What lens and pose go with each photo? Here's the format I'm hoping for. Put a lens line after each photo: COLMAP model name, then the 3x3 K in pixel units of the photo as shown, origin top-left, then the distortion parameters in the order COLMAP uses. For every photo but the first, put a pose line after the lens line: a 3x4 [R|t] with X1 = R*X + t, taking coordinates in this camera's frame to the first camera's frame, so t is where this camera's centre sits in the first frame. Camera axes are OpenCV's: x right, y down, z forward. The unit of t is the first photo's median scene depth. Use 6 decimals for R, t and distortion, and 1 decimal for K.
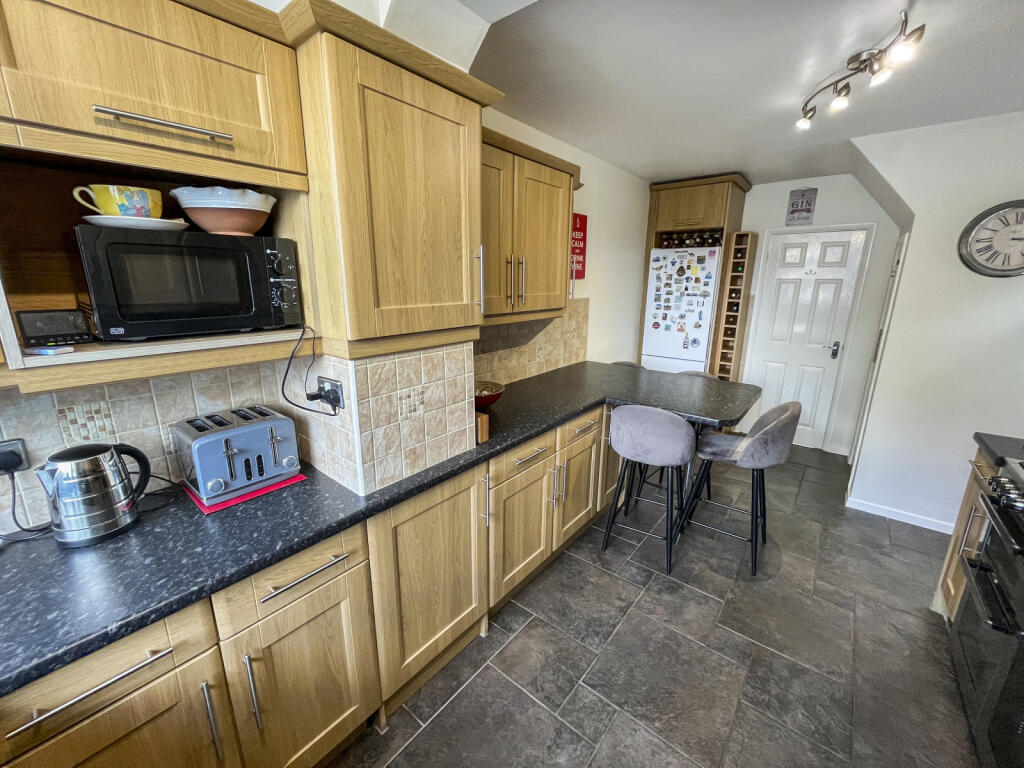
lens RADIAL K [[414.9, 0, 505.0], [0, 414.9, 376.8], [0, 0, 1]] dist [0.000523, -0.000323]
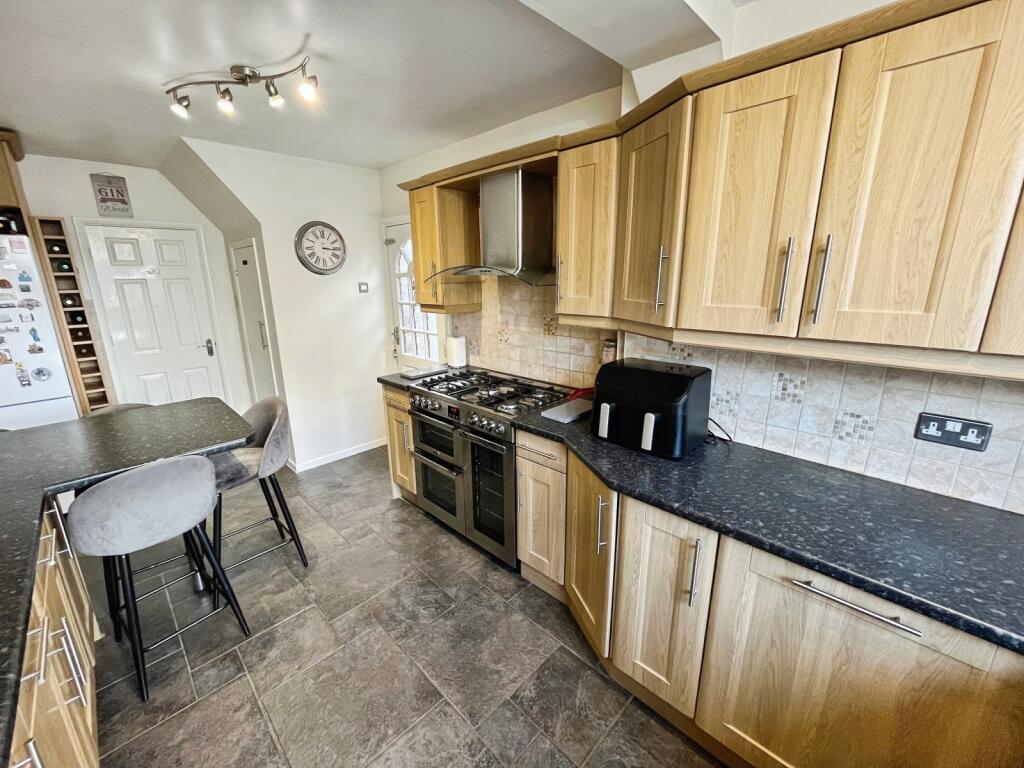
lens RADIAL K [[414.9, 0, 505.0], [0, 414.9, 376.8], [0, 0, 1]] dist [0.000523, -0.000323]
pose [[0.093620, -0.247051, 0.964469, -0.216457], [0.243954, 0.944885, 0.218354, -0.066146], [-0.965257, 0.214843, 0.148730, 0.254356]]
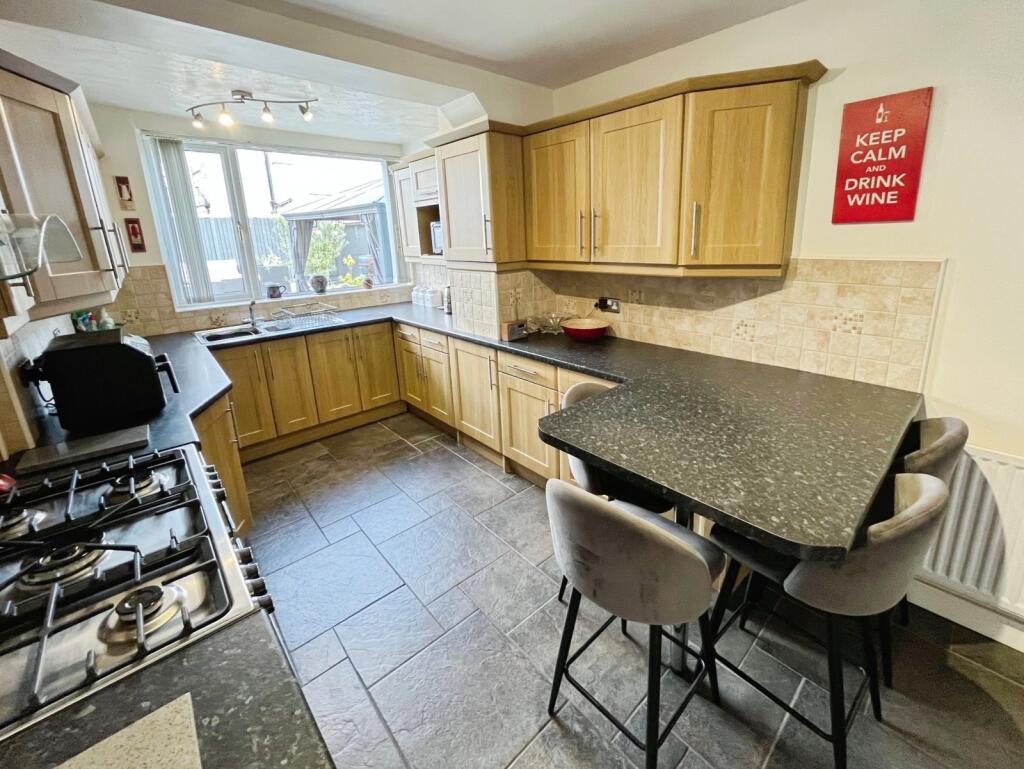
lens RADIAL K [[428.8, 0, 512.2], [0, 428.8, 334.1], [0, 0, 1]] dist [-0.001181, -0.000273]
pose [[-0.152566, 0.228605, -0.961490, 1.023463], [-0.195962, 0.946565, 0.256151, -0.193601], [0.968671, 0.227495, -0.099616, 0.824988]]
